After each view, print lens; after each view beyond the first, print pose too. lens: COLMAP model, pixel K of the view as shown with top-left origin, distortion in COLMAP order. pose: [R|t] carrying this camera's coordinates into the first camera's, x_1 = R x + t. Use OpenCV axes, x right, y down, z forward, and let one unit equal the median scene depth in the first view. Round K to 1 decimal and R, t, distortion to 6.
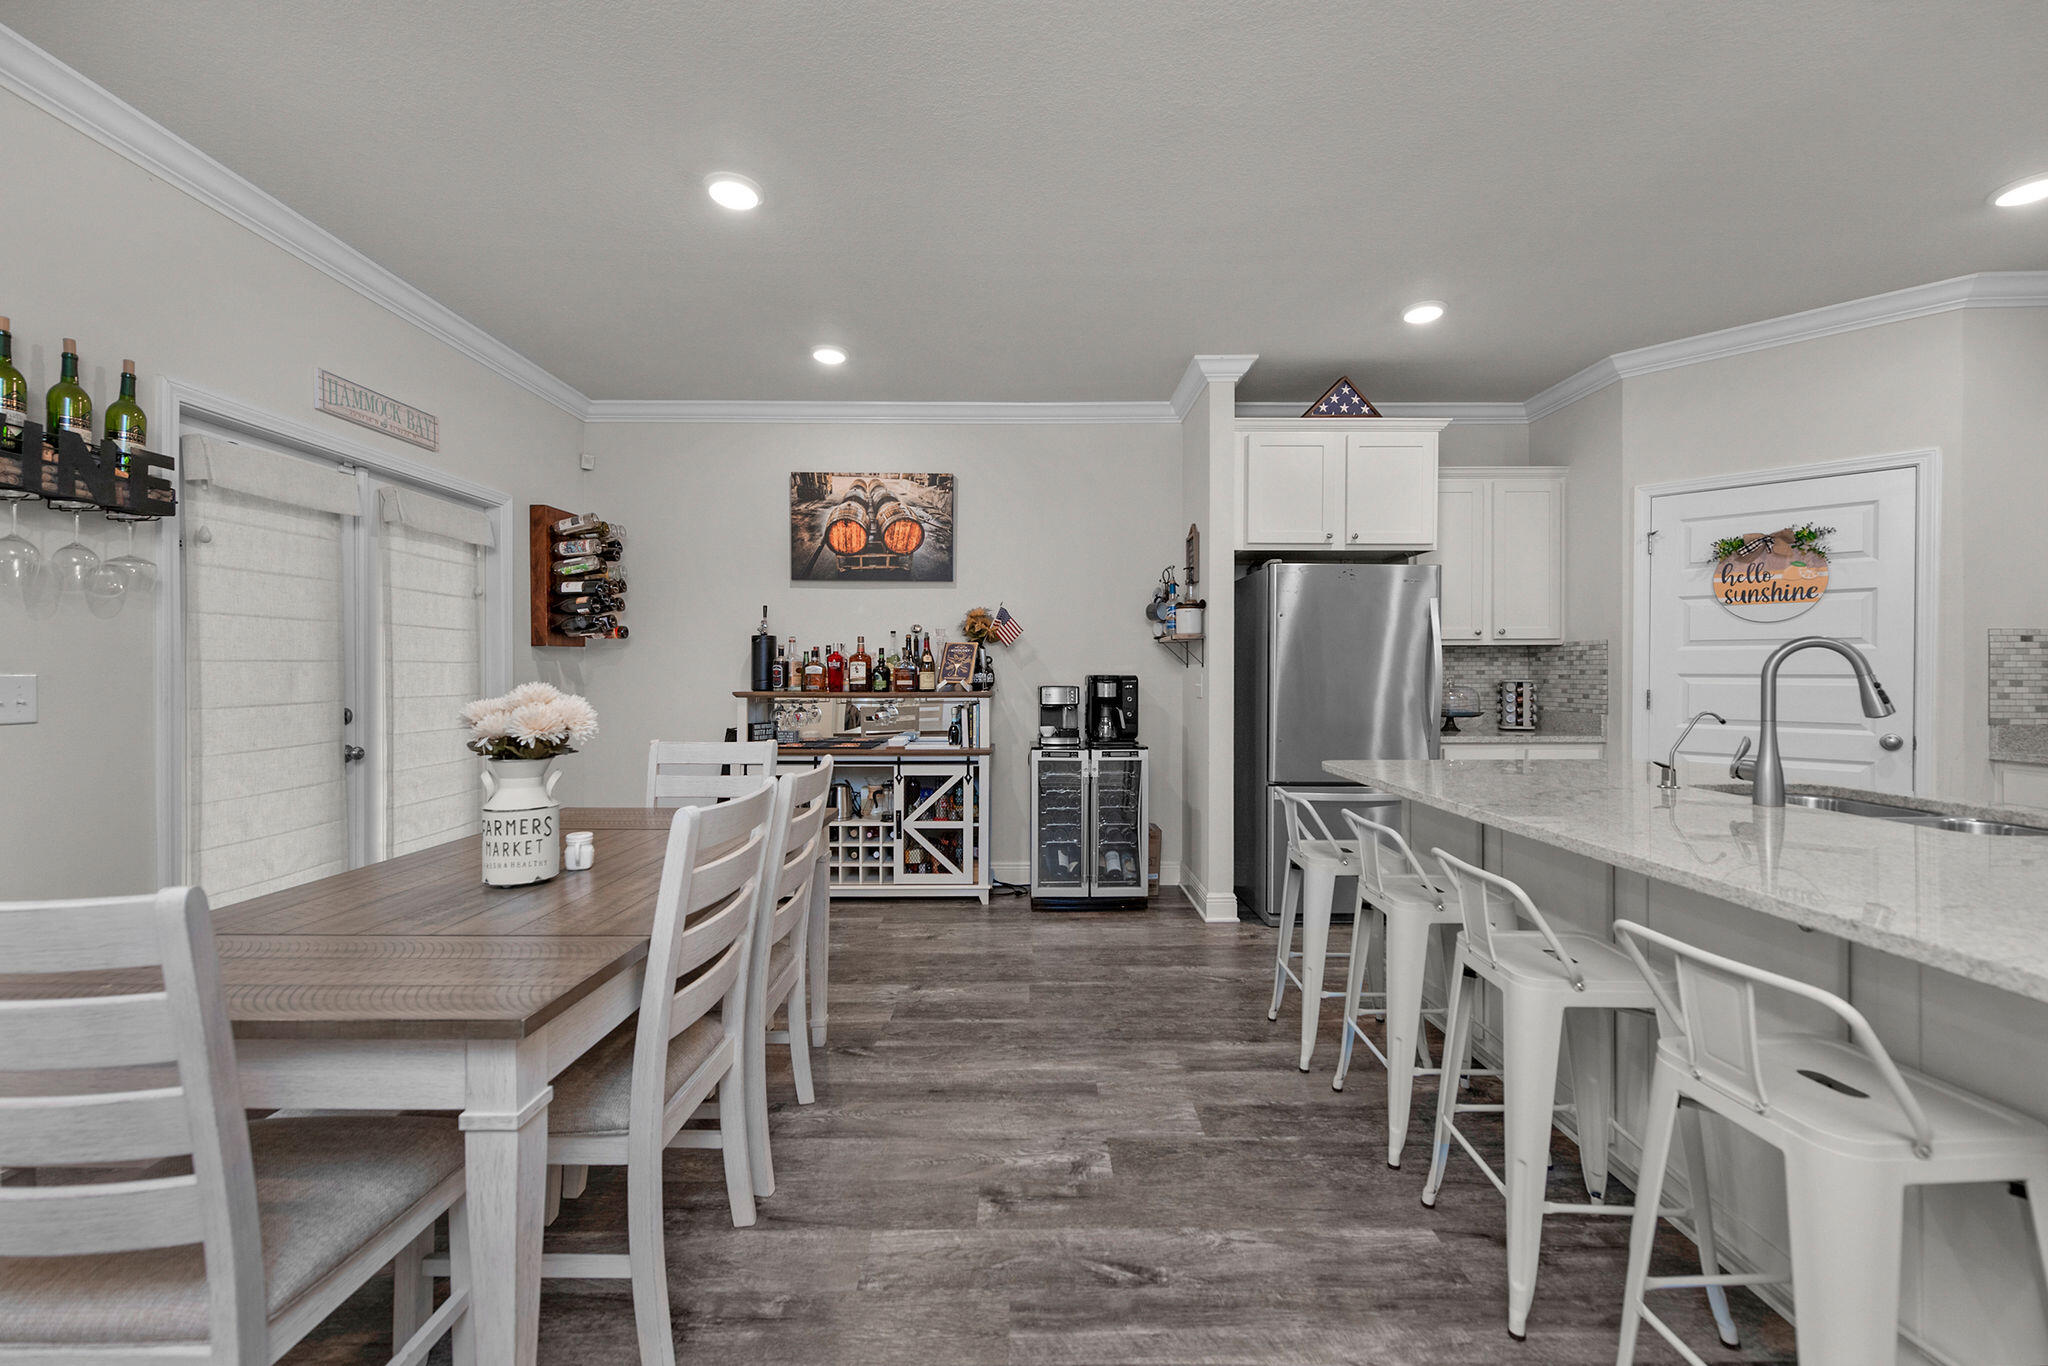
lens RADIAL K [[814.1, 0, 1025.4], [0, 814.1, 673.3], [0, 0, 1]] dist [0.001192, -0.000380]
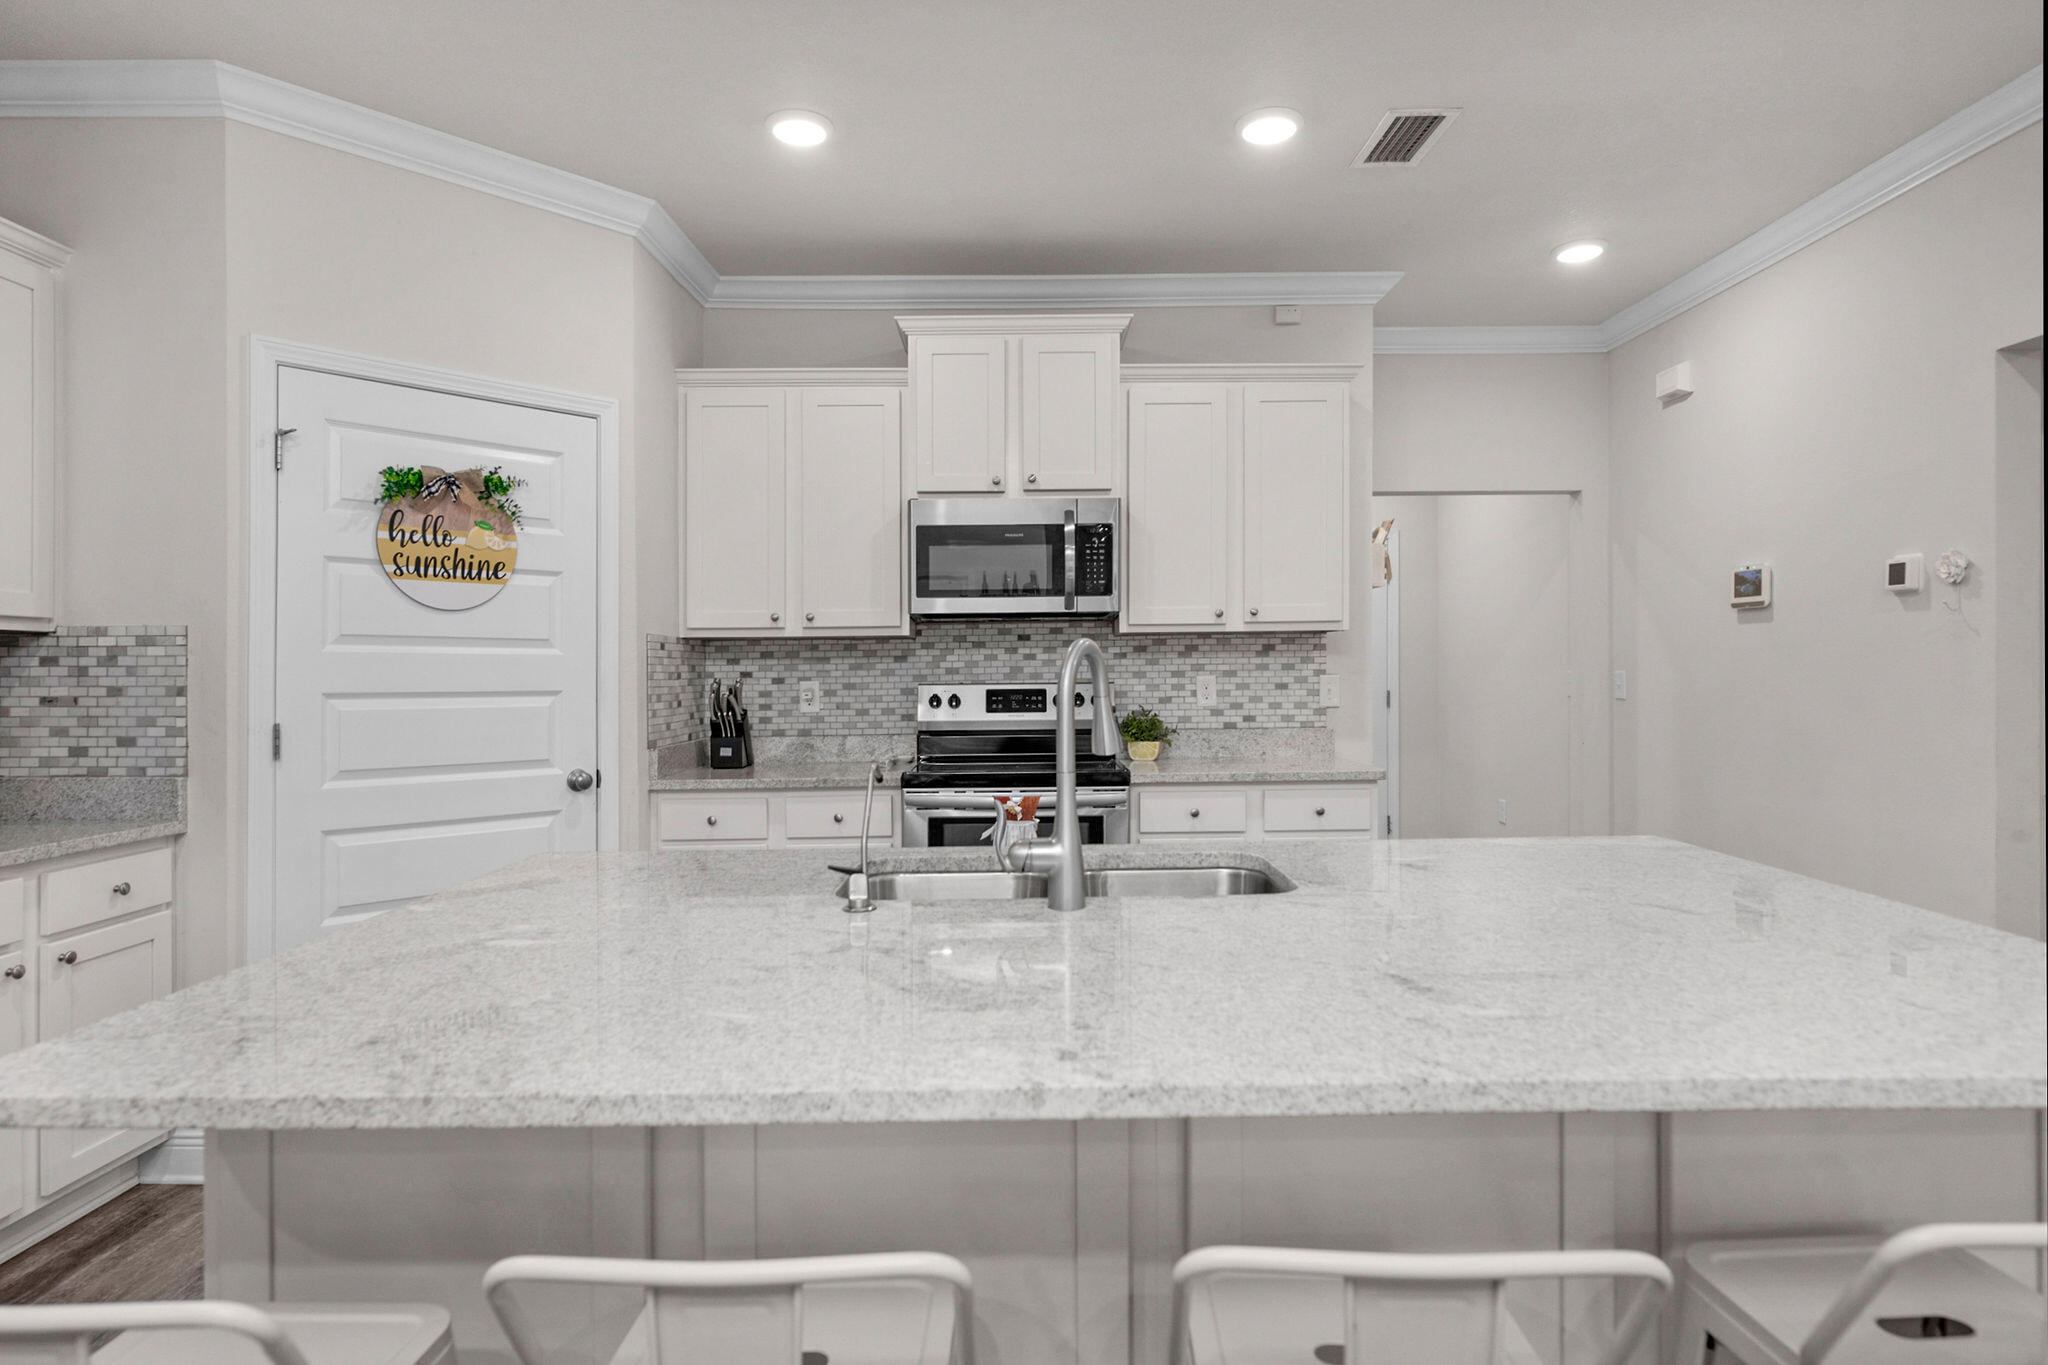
lens RADIAL K [[1104.4, 0, 1010.3], [0, 1104.4, 683.4], [0, 0, 1]] dist [-0.003733, -0.001016]
pose [[-0.002004, -0.007035, 0.999973, 0.035167], [0.011591, 0.999908, 0.007058, -0.005058], [-0.999931, 0.011605, -0.001922, 0.477478]]
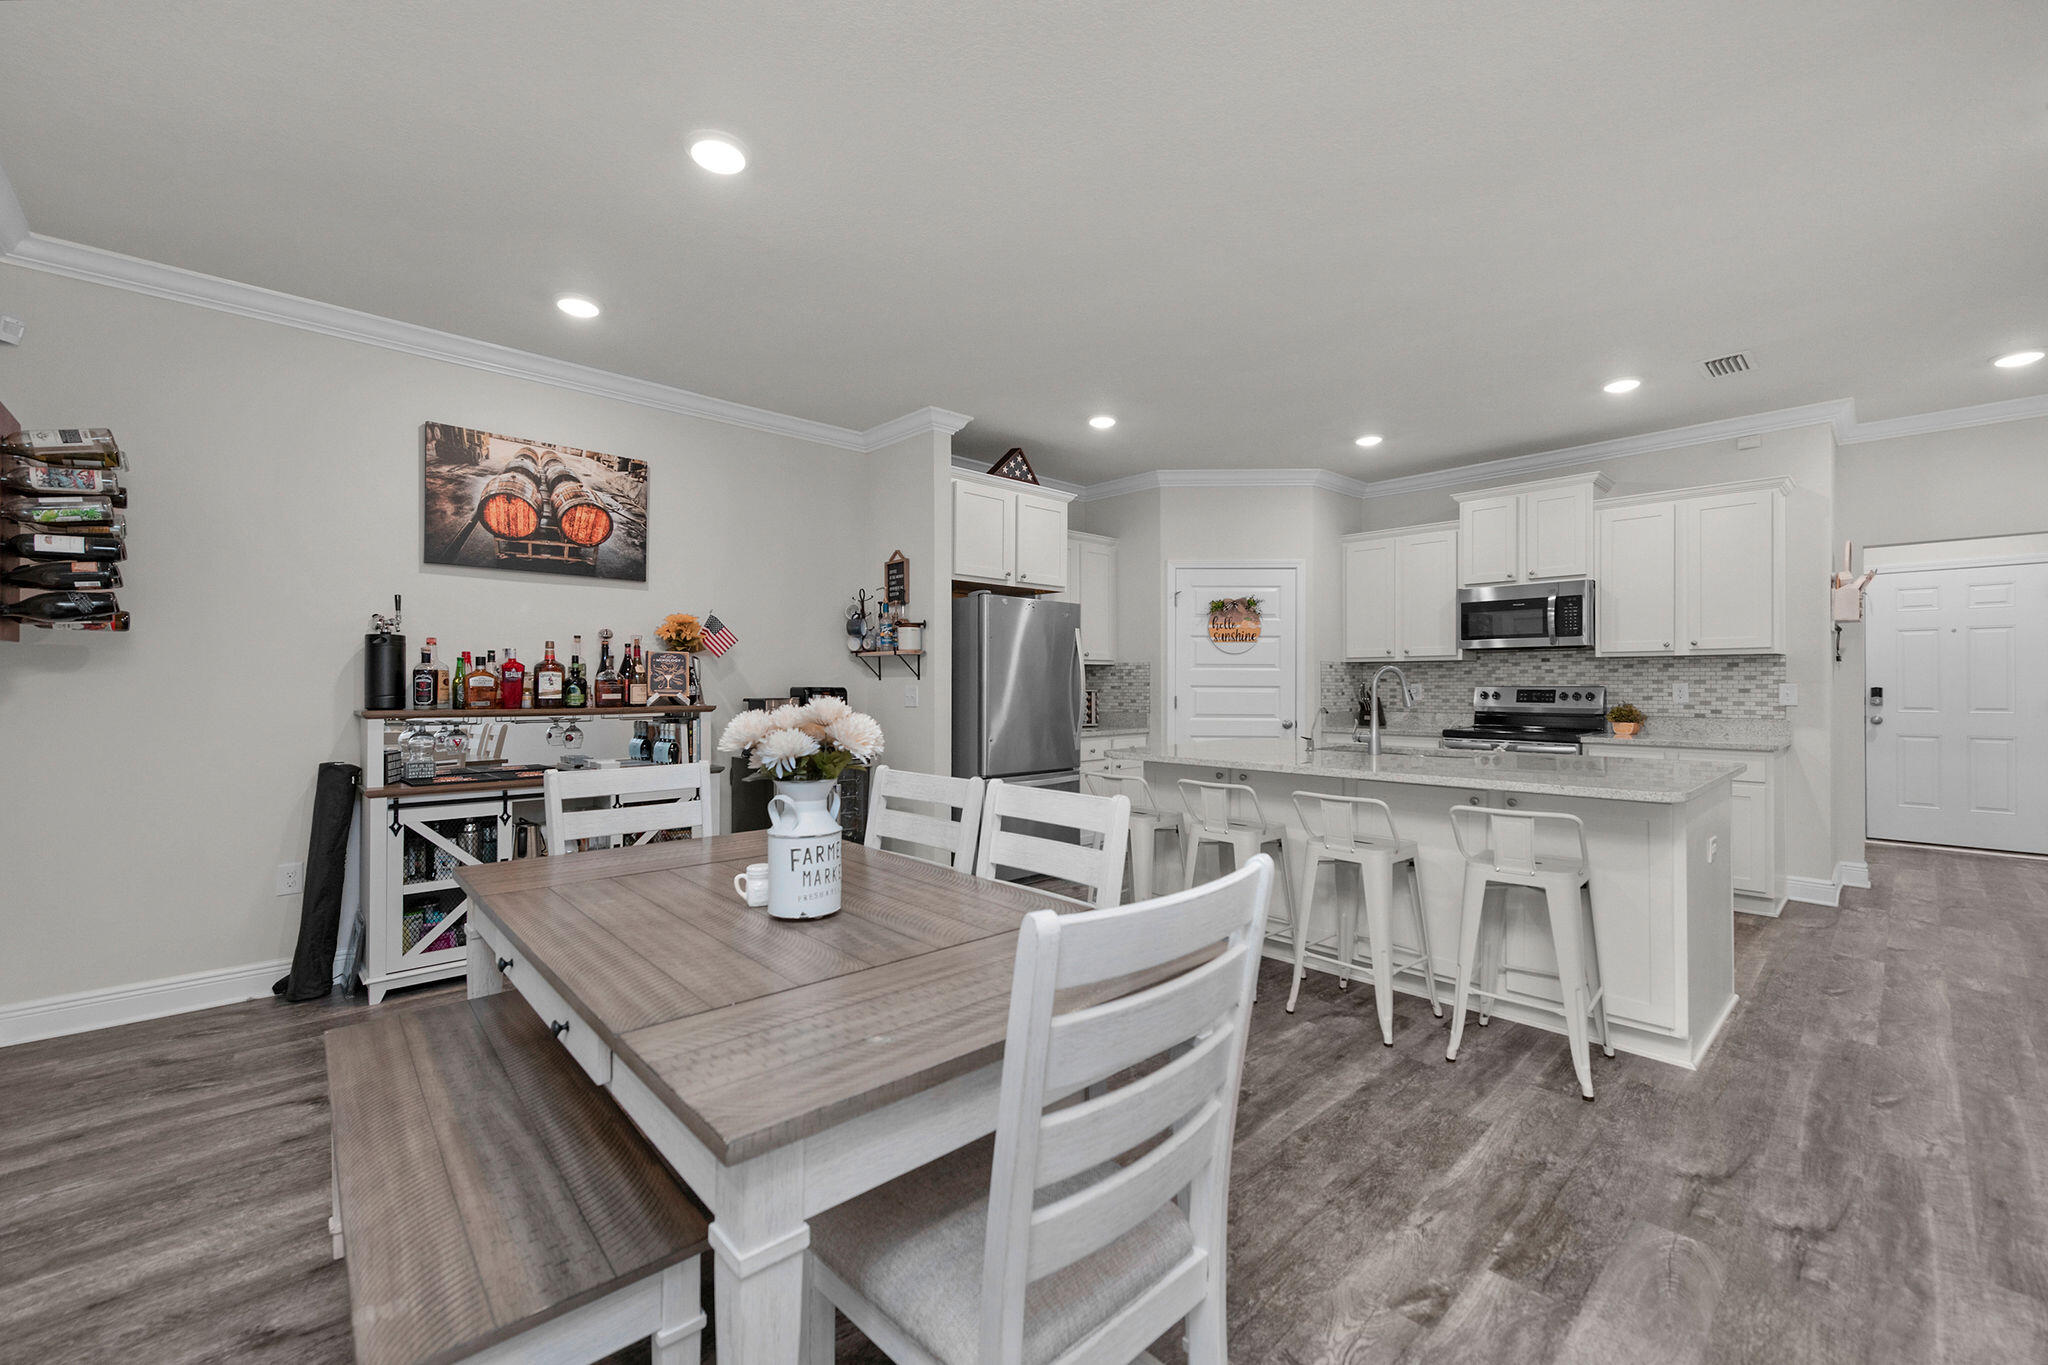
lens RADIAL K [[825.8, 0, 1024.0], [0, 825.8, 682.5], [0, 0, 1]] dist [0.011274, -0.002668]
pose [[0.735086, 0.001374, 0.677972, -0.440999], [0.000584, 0.999996, -0.002660, -0.001033], [-0.677973, 0.002352, 0.735083, 0.059857]]
